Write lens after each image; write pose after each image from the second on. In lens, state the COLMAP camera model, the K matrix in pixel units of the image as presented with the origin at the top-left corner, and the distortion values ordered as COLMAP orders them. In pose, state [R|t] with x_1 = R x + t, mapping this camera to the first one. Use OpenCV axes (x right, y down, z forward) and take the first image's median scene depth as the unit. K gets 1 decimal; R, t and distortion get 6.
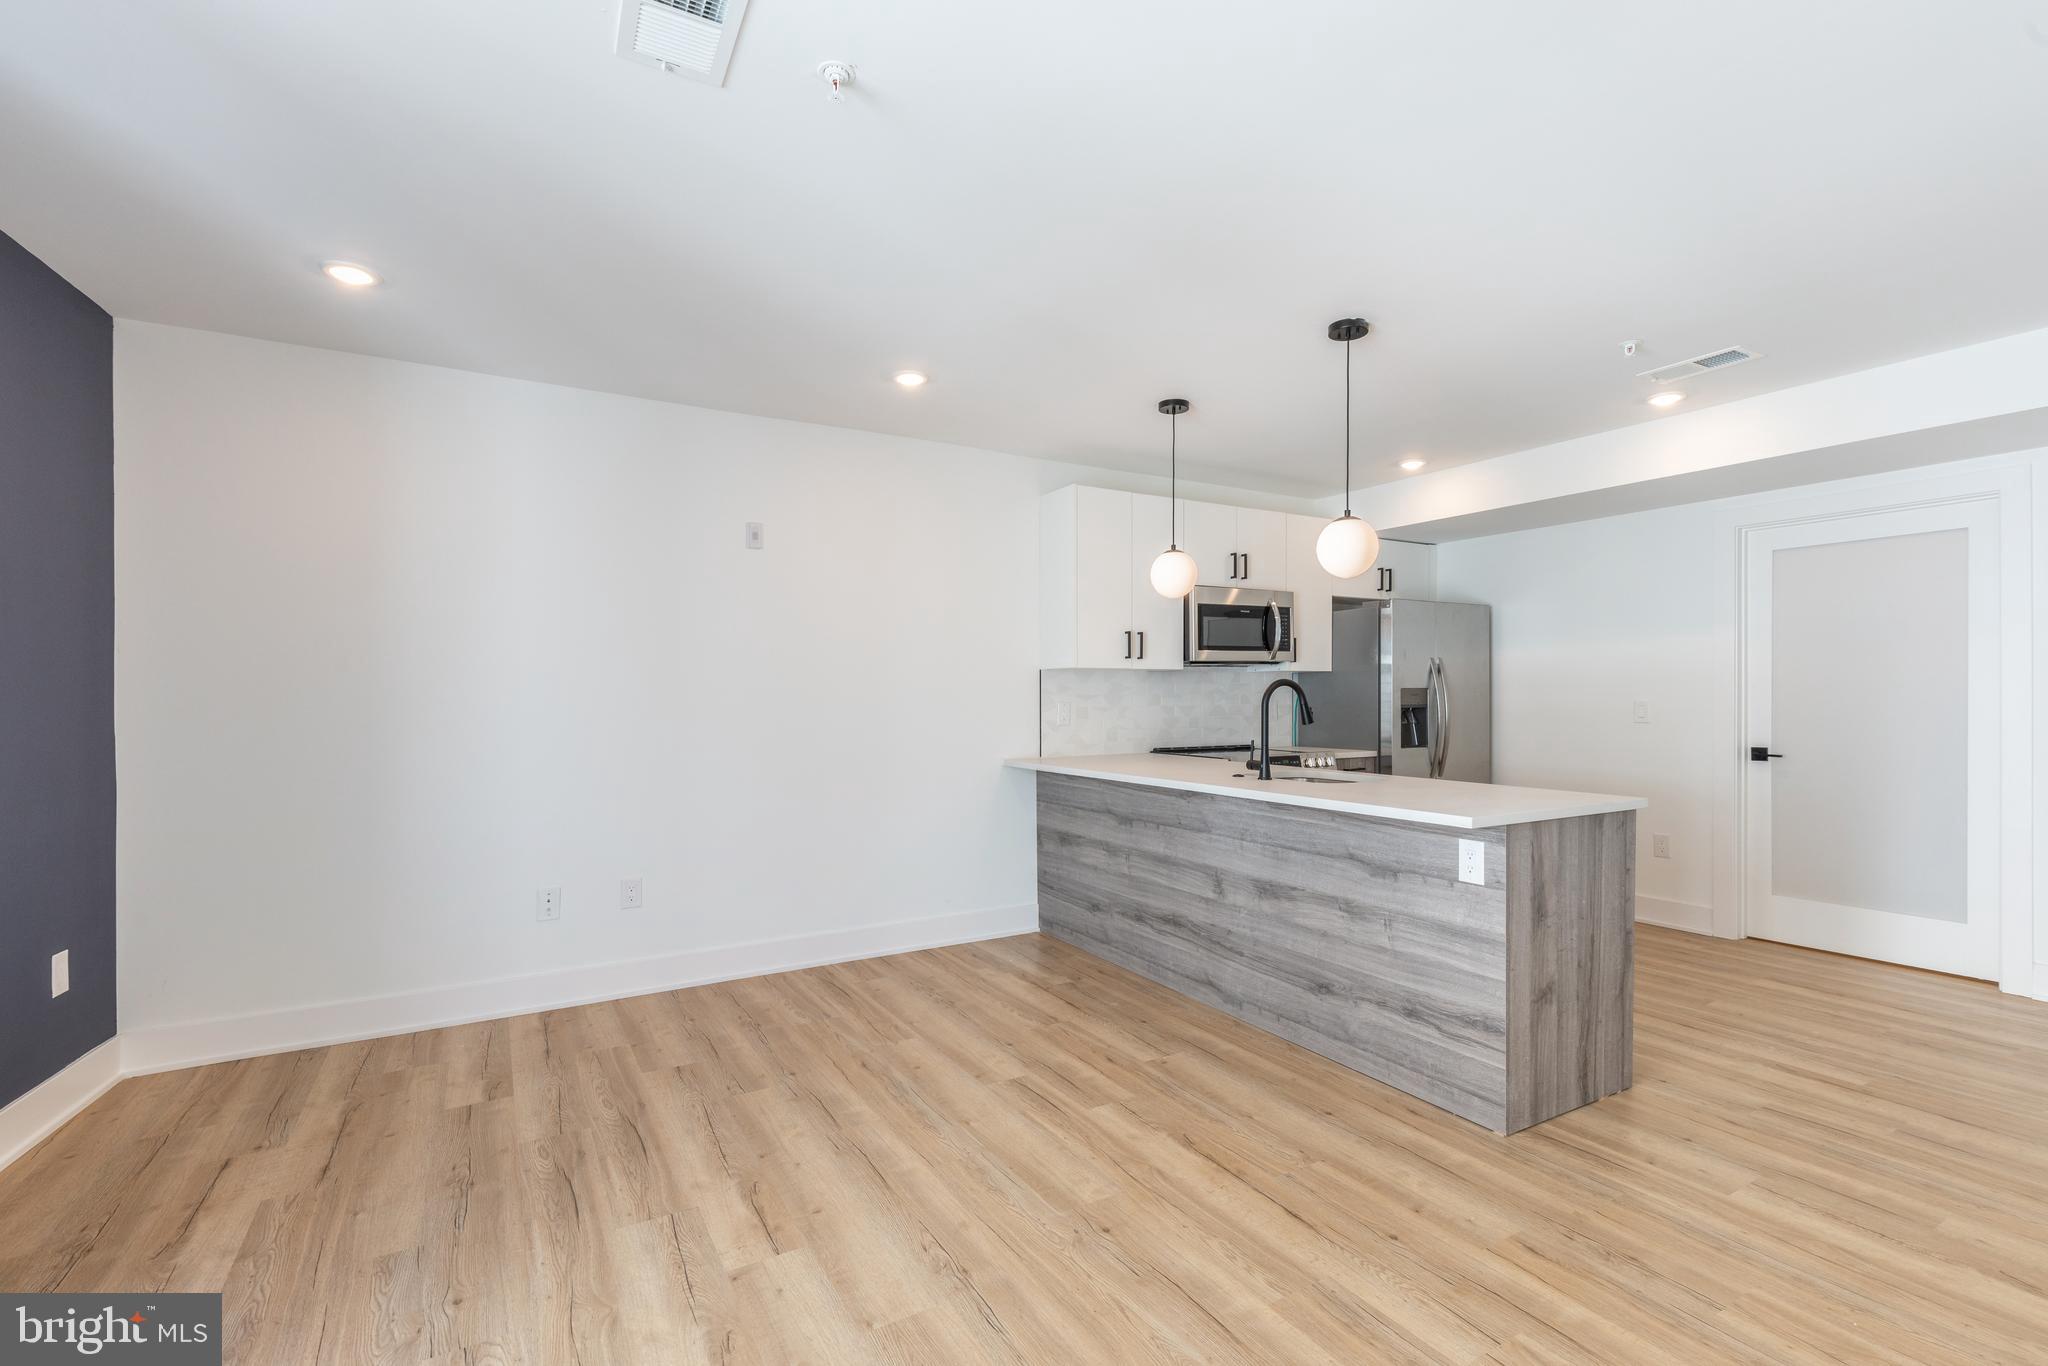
lens RADIAL K [[925.5, 0, 1040.4], [0, 925.5, 688.8], [0, 0, 1]] dist [0.003459, -0.000719]
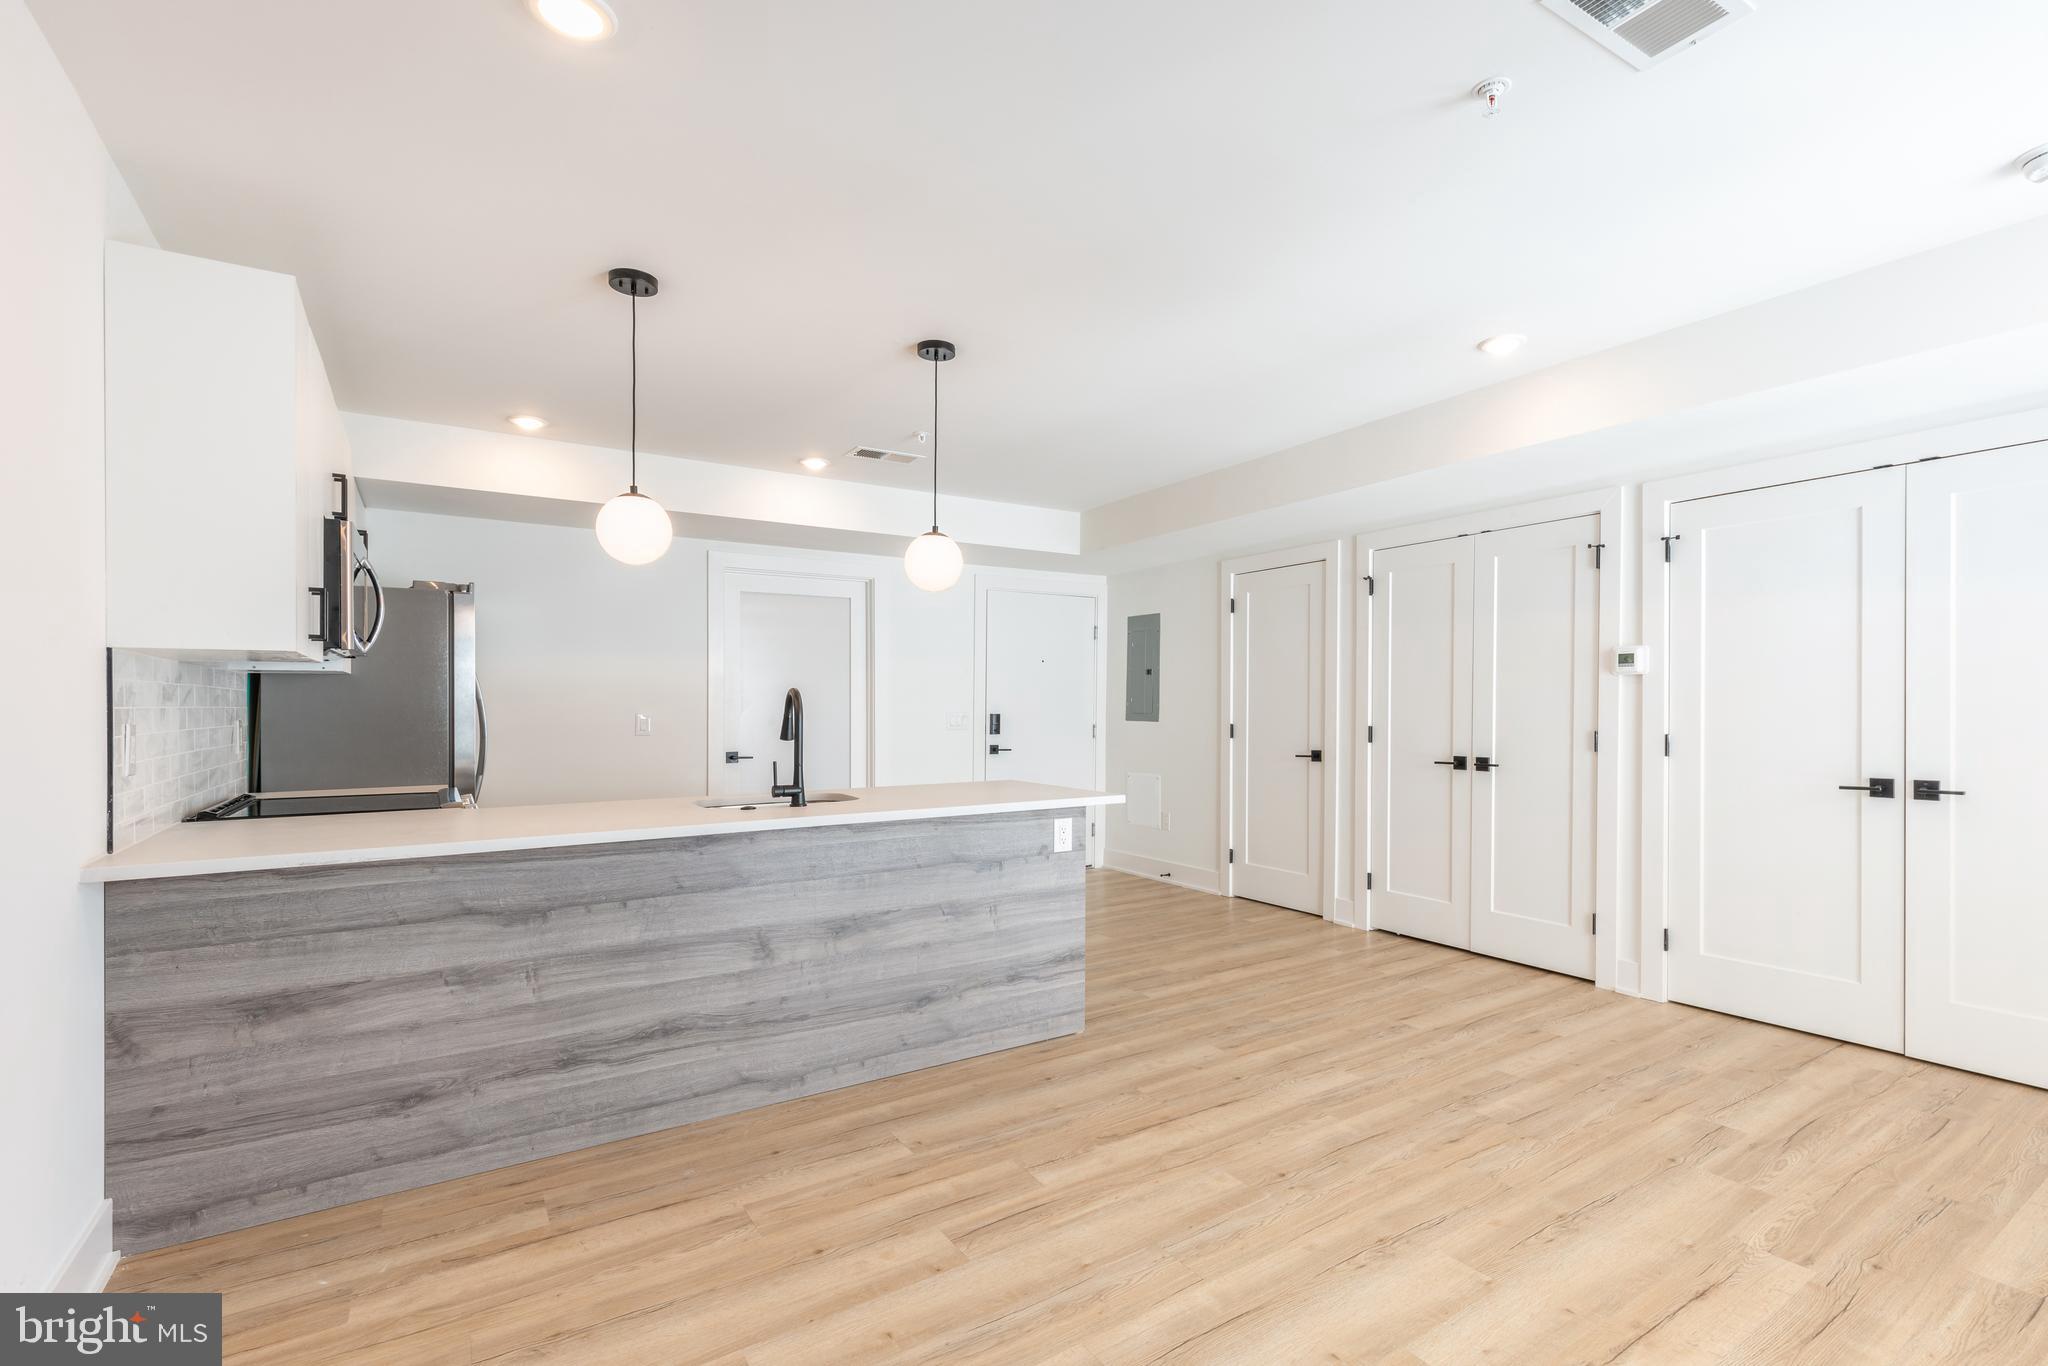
lens RADIAL K [[925.5, 0, 1125.1], [0, 925.5, 708.4], [0, 0, 1]] dist [0.003459, -0.000719]
pose [[-0.073911, 0.000053, 0.997265, -0.610238], [-0.002573, 0.999997, -0.000244, 0.007632], [-0.997261, -0.002584, -0.073911, 0.744391]]
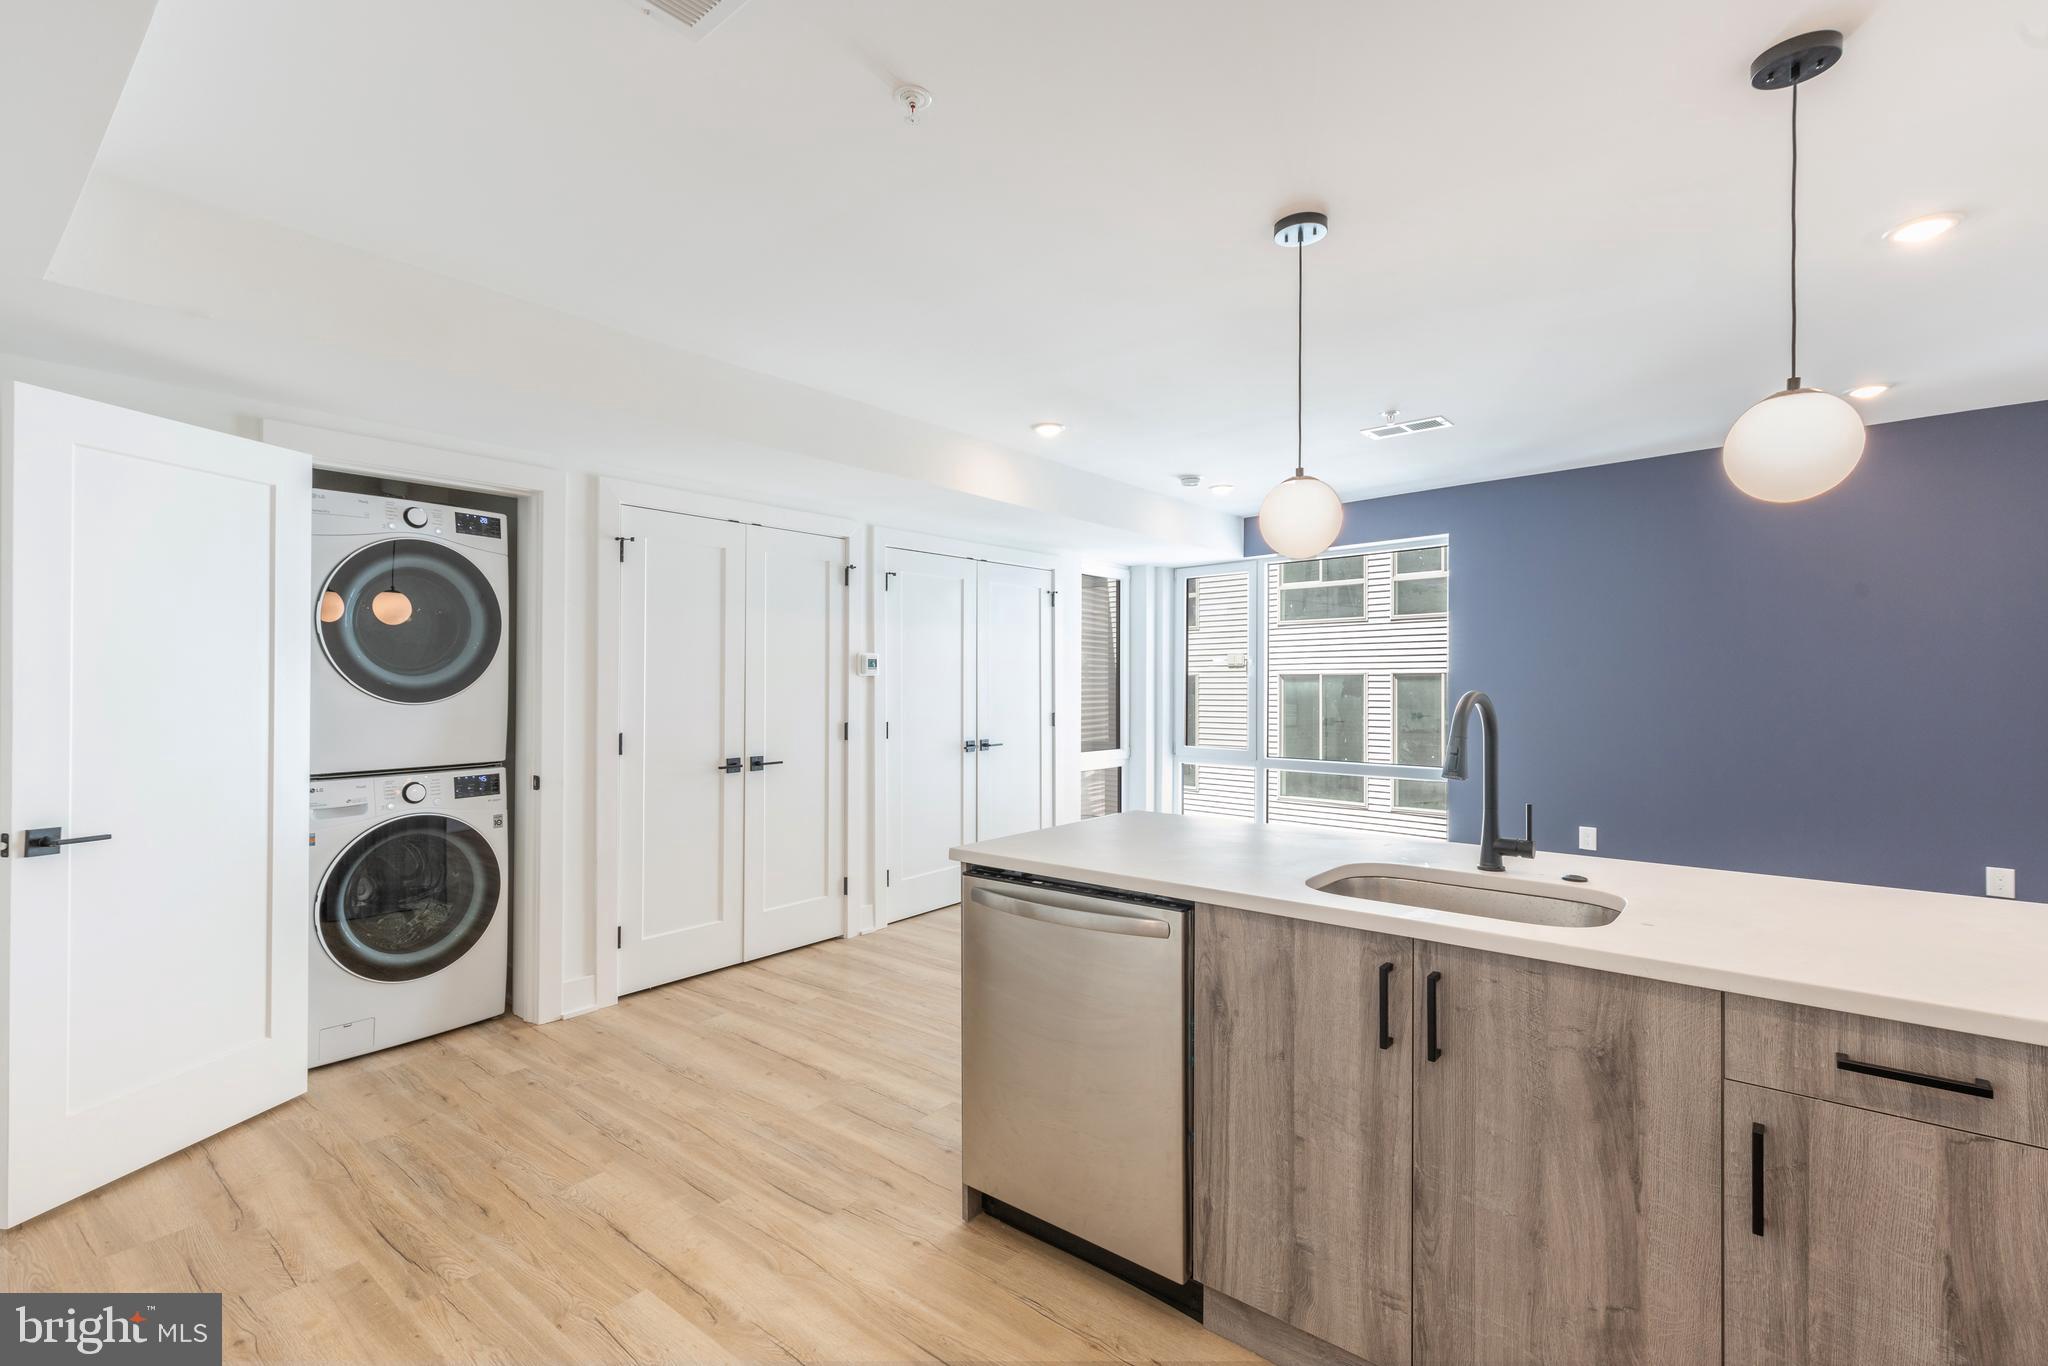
lens RADIAL K [[925.5, 0, 990.4], [0, 925.5, 677.1], [0, 0, 1]] dist [0.003459, -0.000719]
pose [[-0.944629, 0.003800, -0.328117, 0.707465], [0.007882, 0.999907, -0.011111, -0.015169], [0.328044, -0.013082, -0.944572, 1.417251]]
